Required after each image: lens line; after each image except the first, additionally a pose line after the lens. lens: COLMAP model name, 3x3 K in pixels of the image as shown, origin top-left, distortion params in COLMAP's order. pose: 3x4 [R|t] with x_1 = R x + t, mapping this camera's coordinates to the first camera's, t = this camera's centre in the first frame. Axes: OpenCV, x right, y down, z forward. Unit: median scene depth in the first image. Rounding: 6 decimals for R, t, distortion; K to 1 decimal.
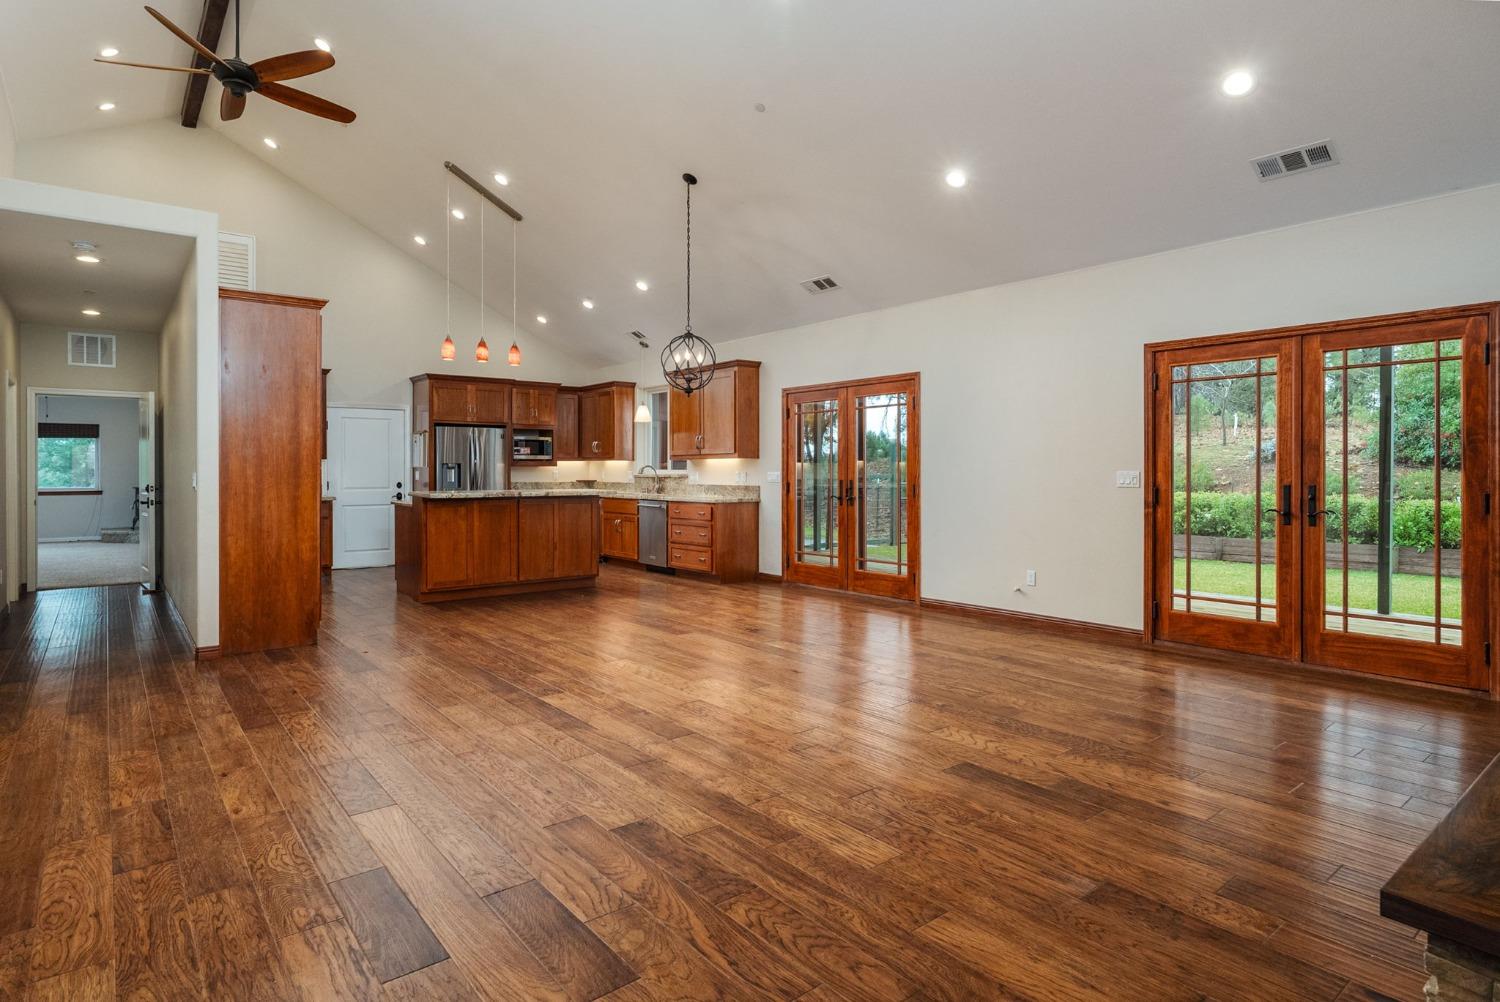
lens RADIAL K [[786.7, 0, 743.3], [0, 786.7, 481.1], [0, 0, 1]] dist [0.012331, 0.000002]
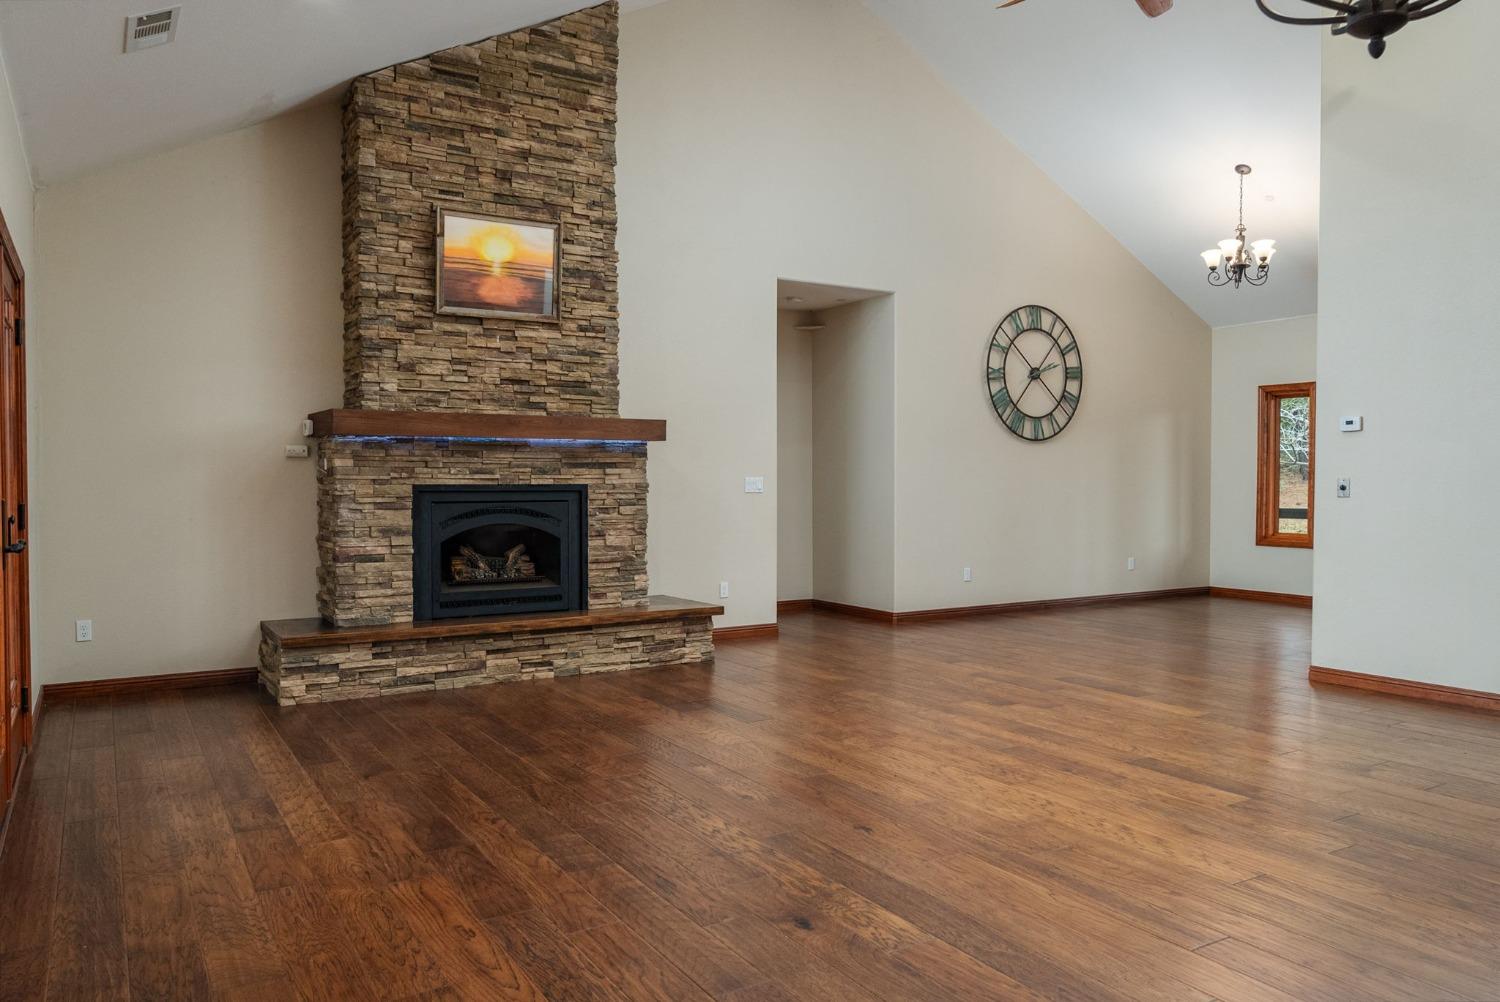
lens RADIAL K [[1093.1, 0, 746.9], [0, 1093.1, 506.9], [0, 0, 1]] dist [-0.002249, 0.003982]
pose [[-0.993041, -0.001012, 0.117764, 0.058388], [0.004149, 0.999042, 0.043573, -0.021468], [-0.117695, 0.043758, -0.992085, 1.692339]]
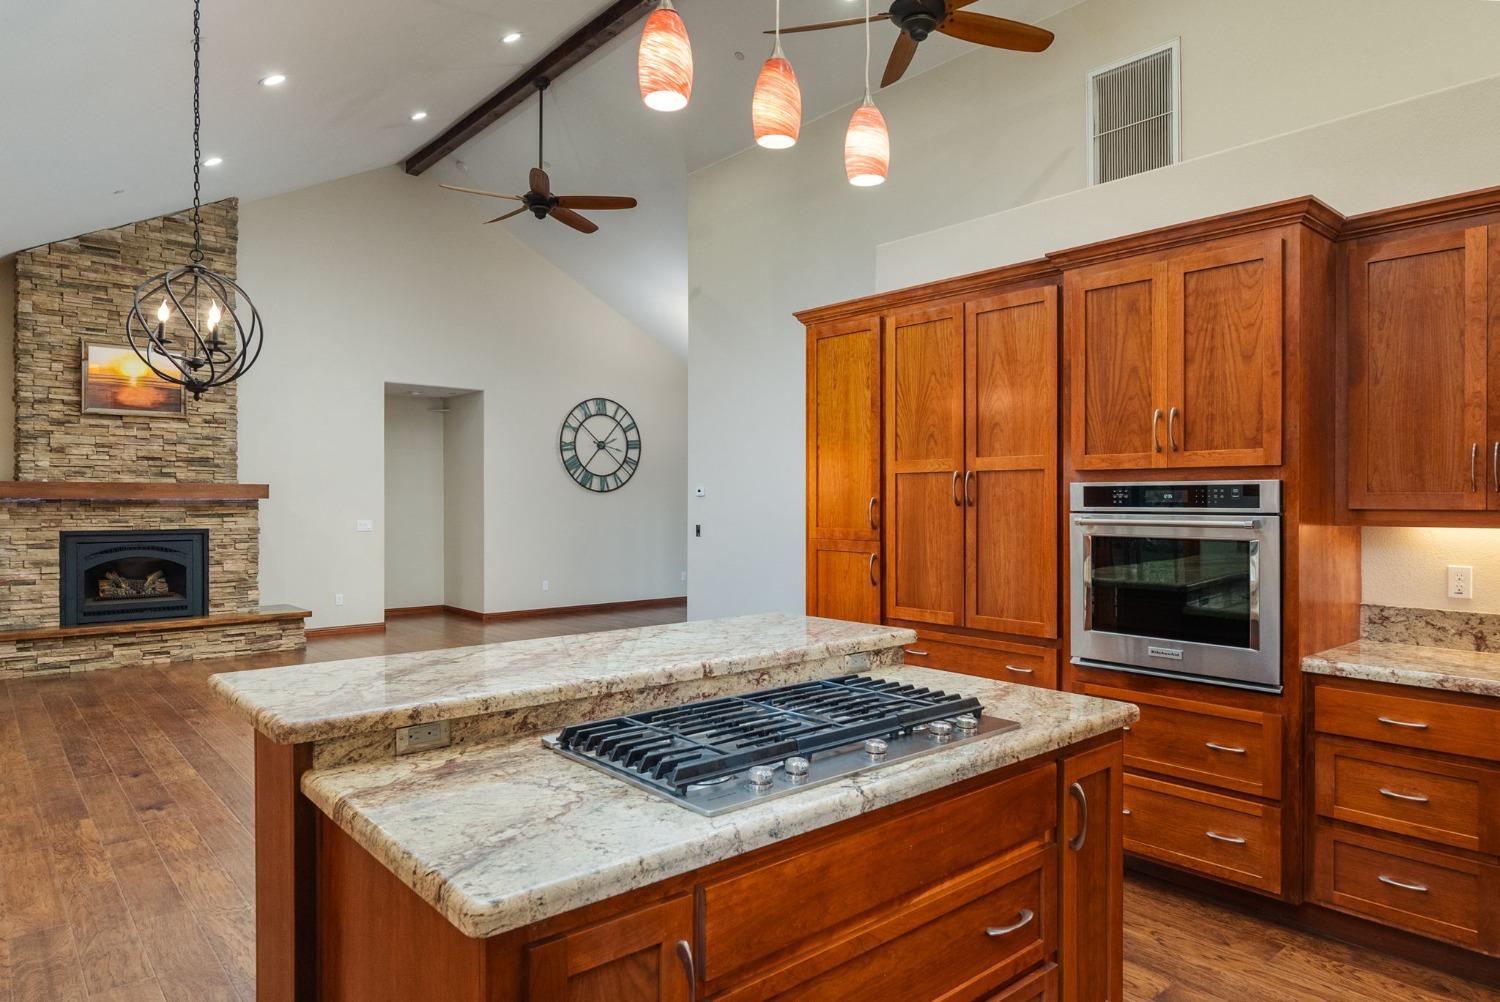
lens RADIAL K [[947.2, 0, 775.9], [0, 947.2, 503.0], [0, 0, 1]] dist [-0.003630, 0.000652]
pose [[-0.998496, 0.001058, -0.054809, -0.515113], [-0.000145, 0.999759, 0.021932, -0.075278], [0.054819, 0.021907, -0.998256, 2.125761]]
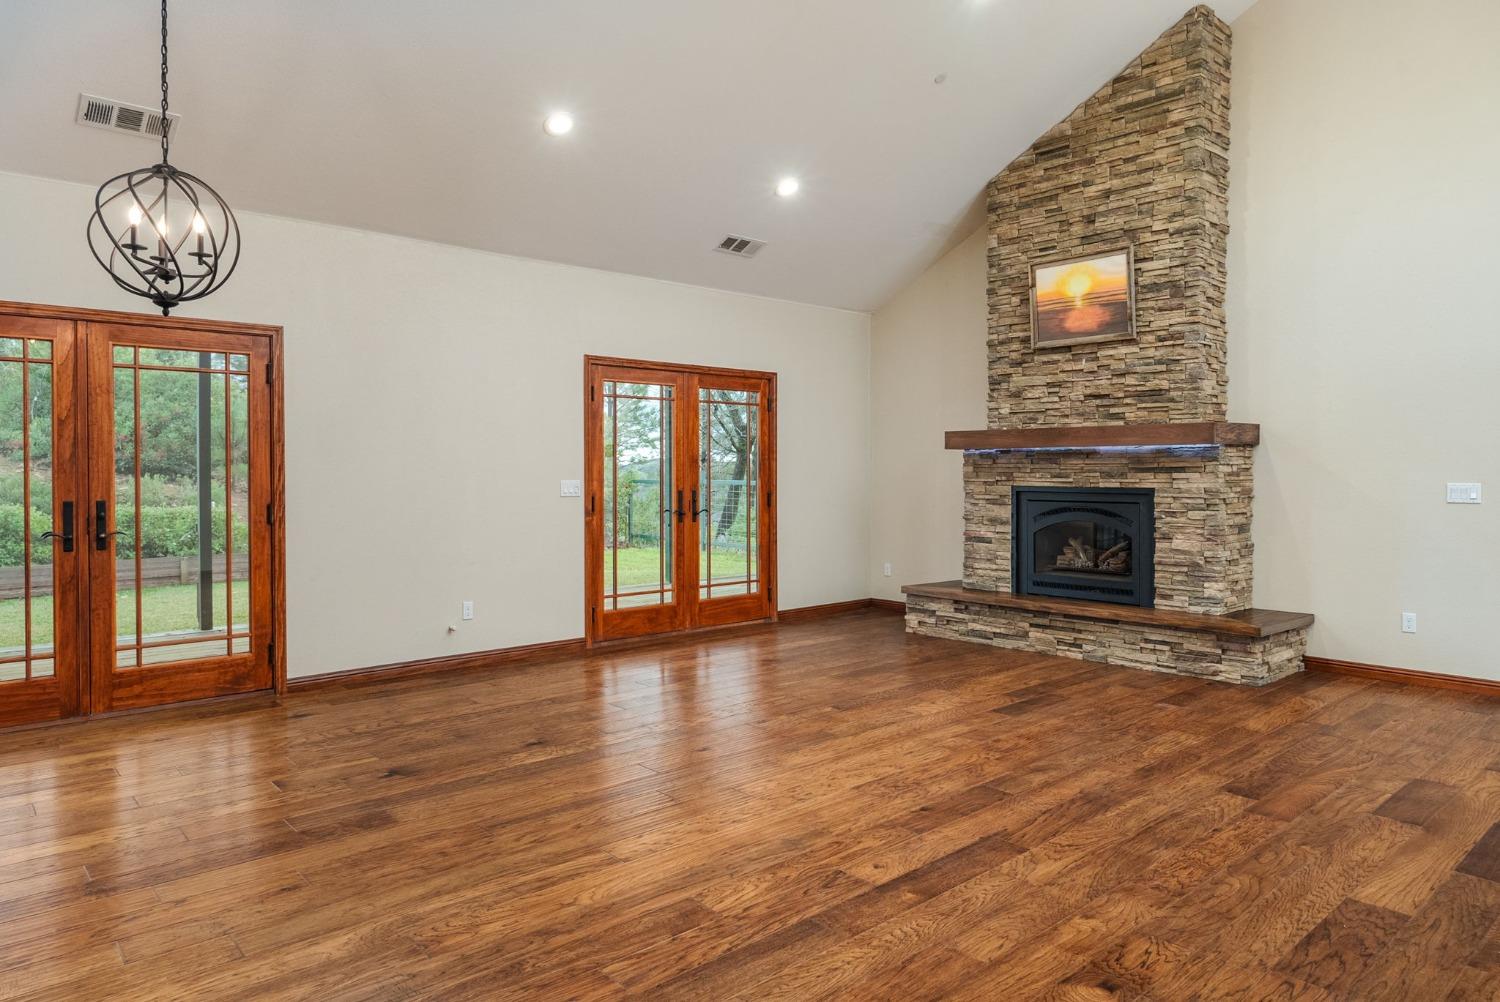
lens RADIAL K [[947.2, 0, 732.4], [0, 947.2, 479.0], [0, 0, 1]] dist [-0.003630, 0.000652]
pose [[-0.034755, -0.005984, 0.999378, -0.794140], [0.017341, 0.999828, 0.006589, -0.020429], [-0.999245, 0.017559, -0.034645, 0.952027]]
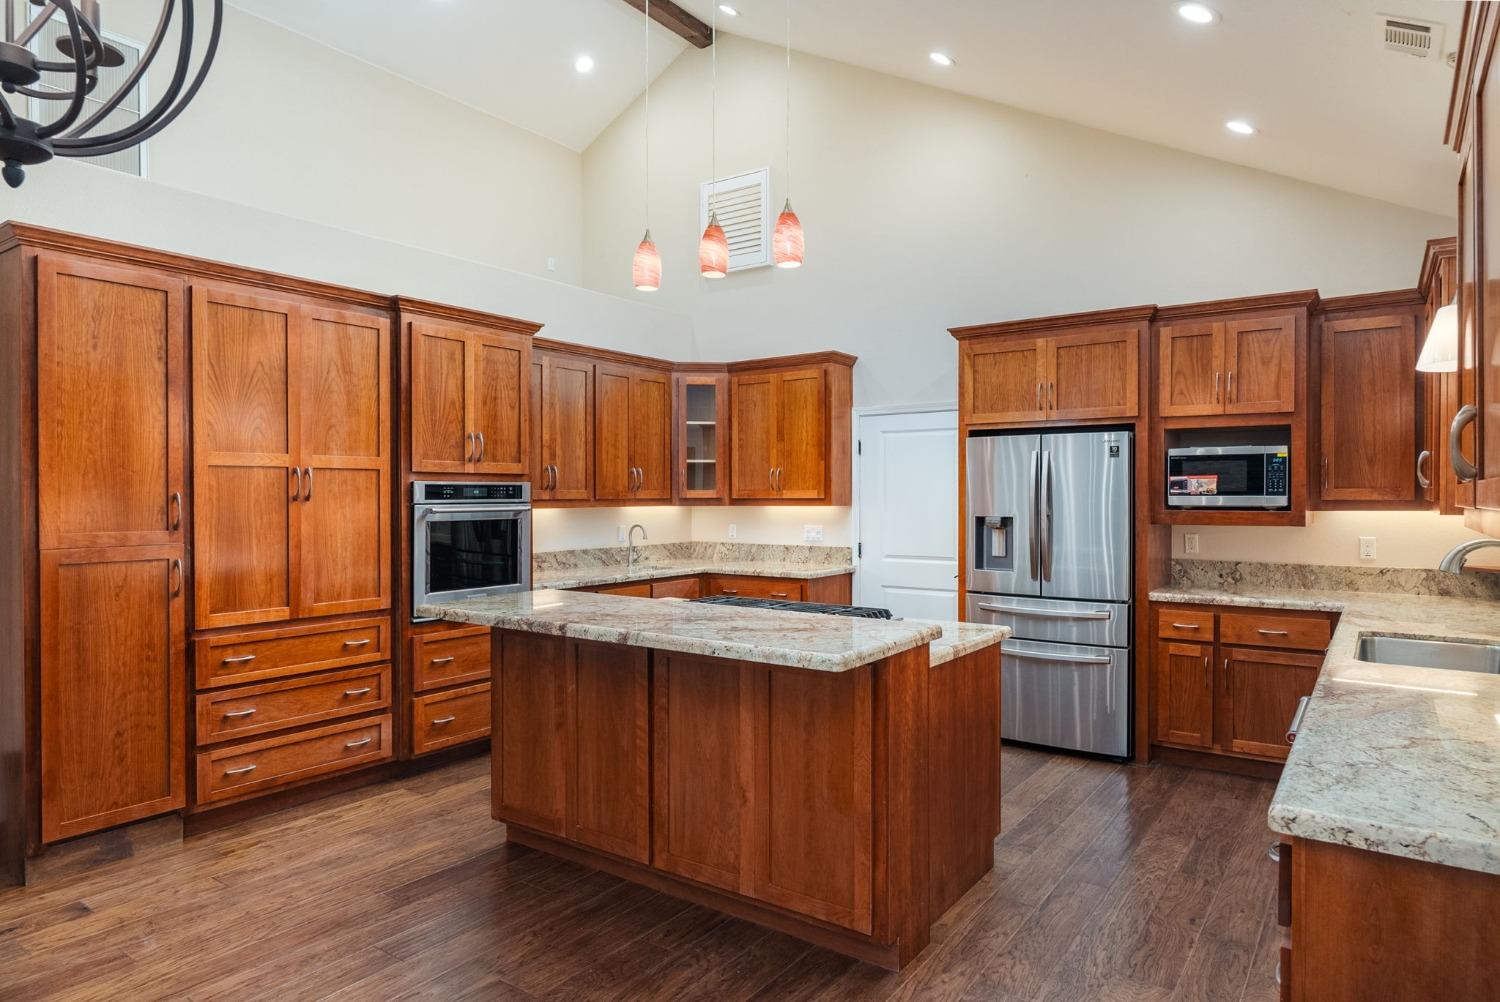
lens RADIAL K [[890.9, 0, 750.7], [0, 890.9, 499.6], [0, 0, 1]] dist [-0.001661, -0.000115]
pose [[0.278628, 0.004734, -0.960387, 0.176078], [-0.015095, 0.999886, 0.000550, -0.061809], [0.960280, 0.014344, 0.278668, 1.455972]]
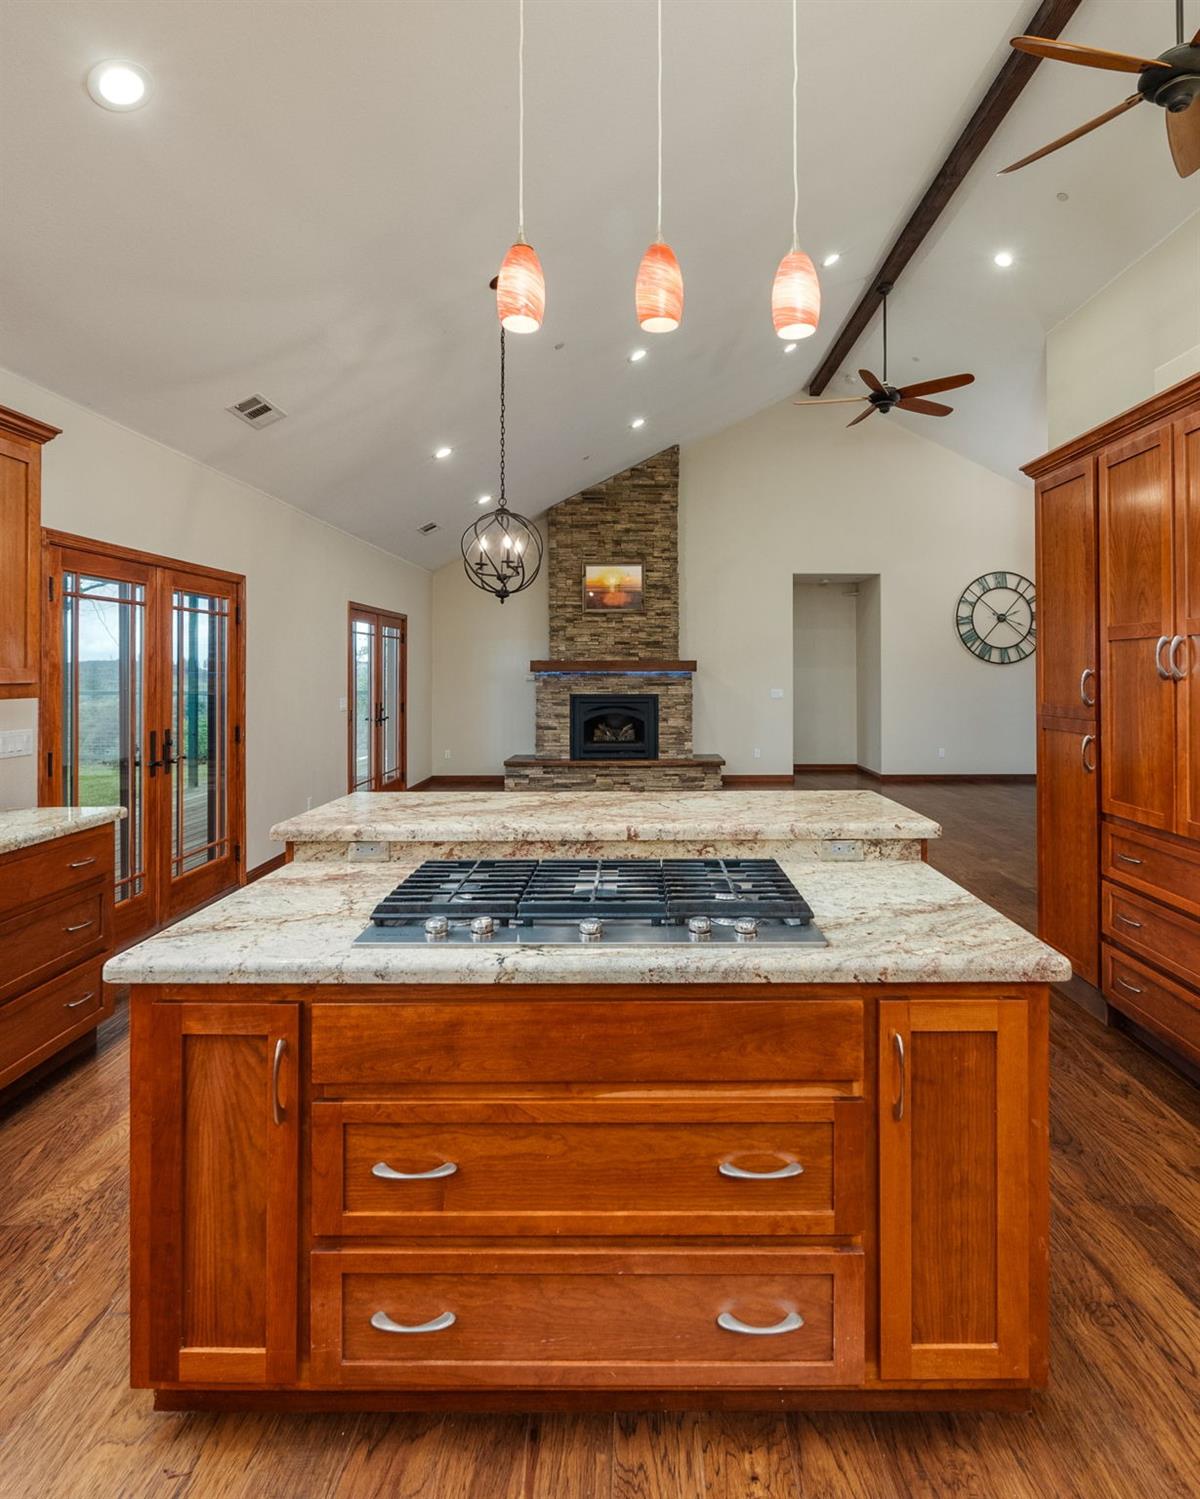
lens RADIAL K [[836.8, 0, 621.5], [0, 836.8, 664.2], [0, 0, 1]] dist [-0.005819, 0.001510]
pose [[-0.771666, 0.008773, 0.635967, -0.810313], [0.014766, 0.999882, 0.004125, -0.073507], [-0.635856, 0.012574, -0.771705, 1.989101]]
